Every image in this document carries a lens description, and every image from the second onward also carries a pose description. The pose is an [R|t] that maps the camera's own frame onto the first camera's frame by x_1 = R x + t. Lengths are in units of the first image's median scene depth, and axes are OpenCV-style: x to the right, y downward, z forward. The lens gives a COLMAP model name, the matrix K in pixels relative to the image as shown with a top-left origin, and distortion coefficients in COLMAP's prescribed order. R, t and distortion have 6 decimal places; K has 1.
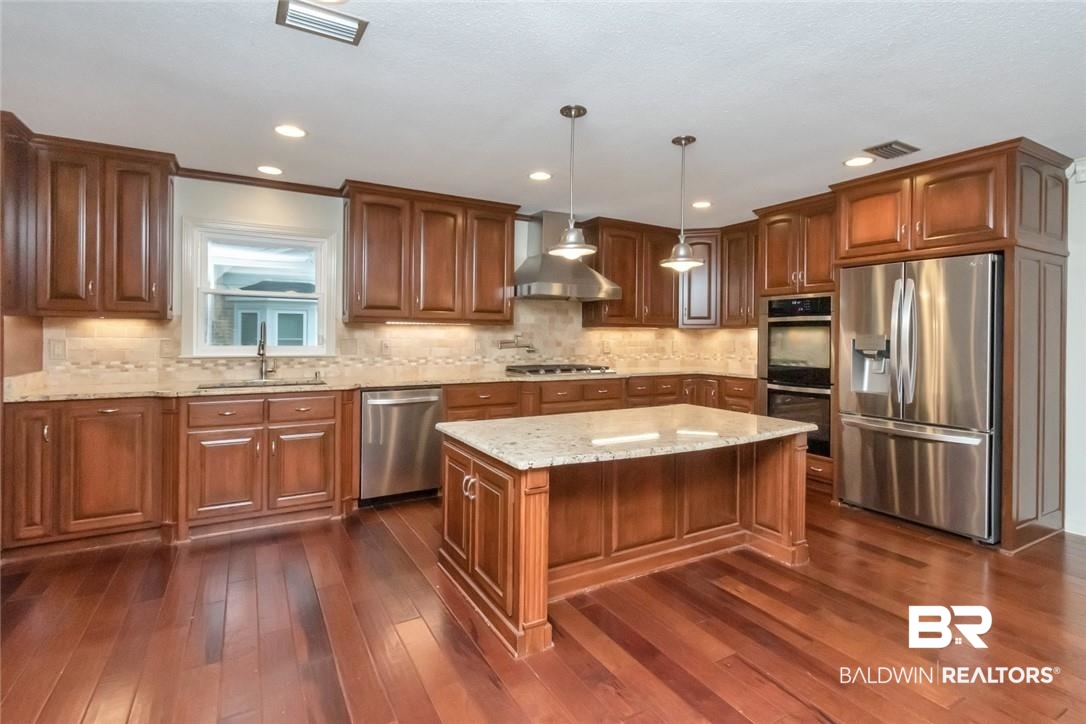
lens RADIAL K [[523.6, 0, 540.9], [0, 523.6, 333.5], [0, 0, 1]] dist [0.002945, 0.001100]
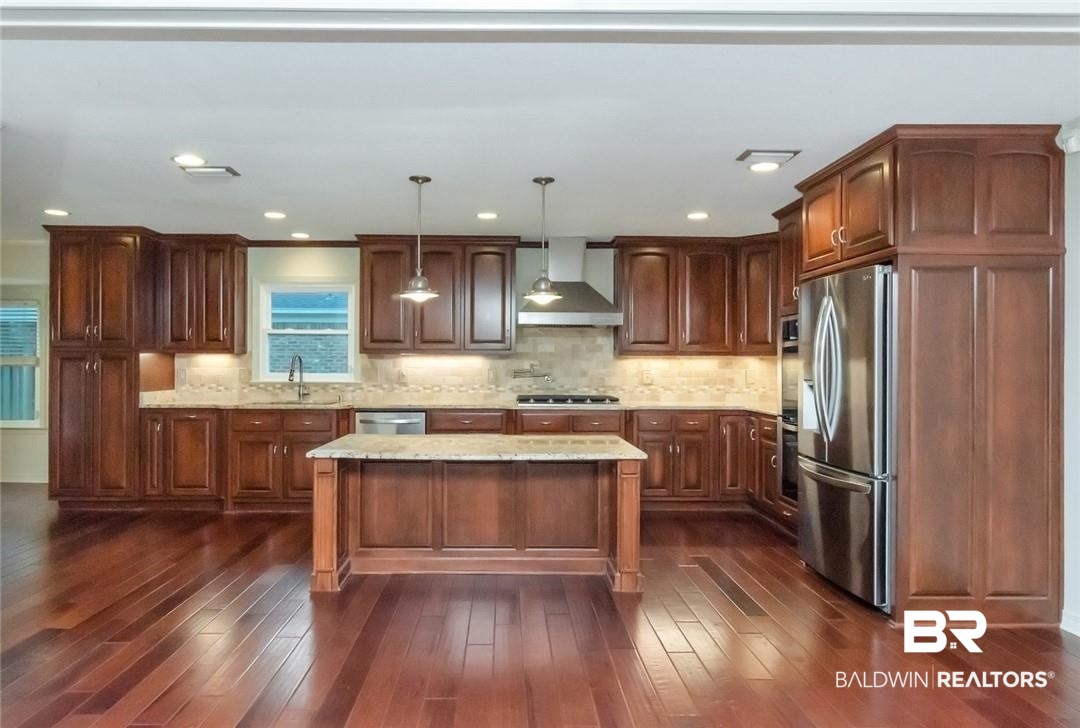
lens RADIAL K [[676.2, 0, 515.3], [0, 676.2, 357.3], [0, 0, 1]] dist [-0.004172, -0.003152]
pose [[0.873639, -0.009775, -0.486476, 0.623653], [0.005047, 0.999926, -0.011028, 0.003987], [0.486548, 0.007179, 0.873624, -0.149732]]
